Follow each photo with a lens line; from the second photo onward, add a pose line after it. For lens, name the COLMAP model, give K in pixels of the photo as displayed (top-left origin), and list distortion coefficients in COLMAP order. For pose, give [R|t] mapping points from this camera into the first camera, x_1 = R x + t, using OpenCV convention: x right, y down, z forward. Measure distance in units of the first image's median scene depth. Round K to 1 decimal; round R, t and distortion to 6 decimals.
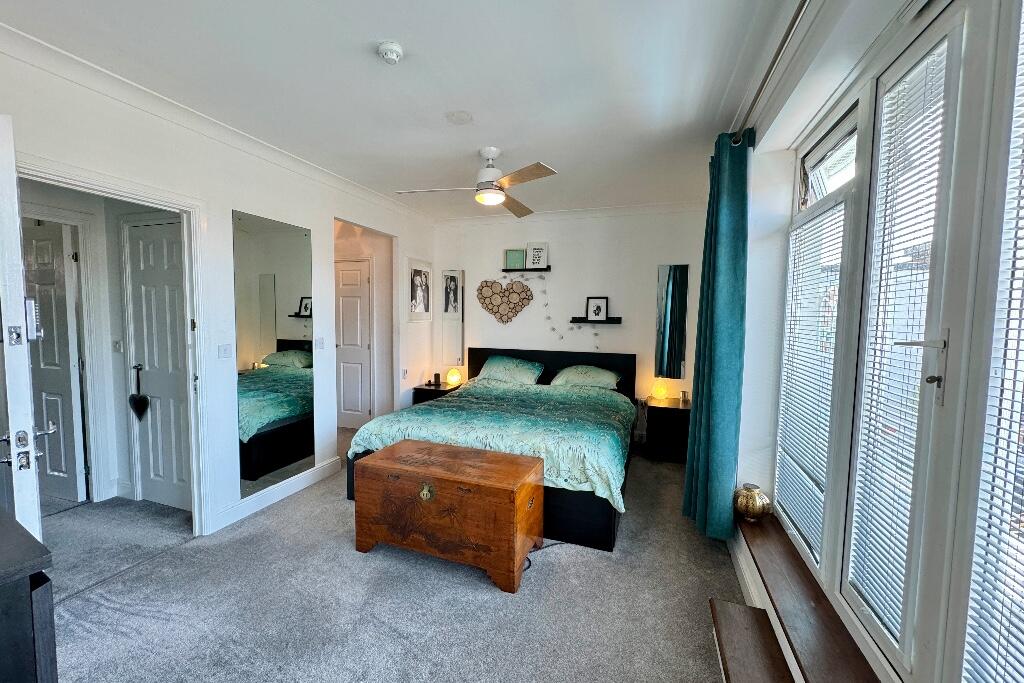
lens RADIAL K [[408.3, 0, 511.2], [0, 408.3, 341.3], [0, 0, 1]] dist [-0.001863, 0.000512]
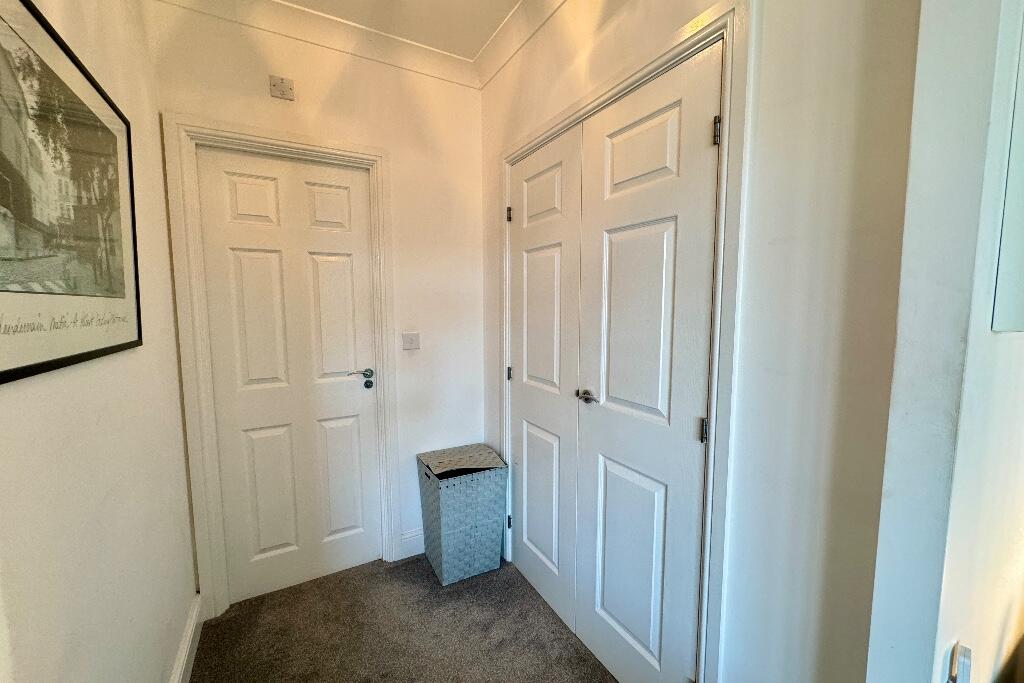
lens RADIAL K [[408.3, 0, 511.2], [0, 408.3, 341.3], [0, 0, 1]] dist [-0.001863, 0.000512]
pose [[0.746826, 0.048375, -0.663258, -0.277529], [-0.031788, 0.998808, 0.037055, -0.040551], [0.664260, -0.006590, 0.747473, 0.752091]]
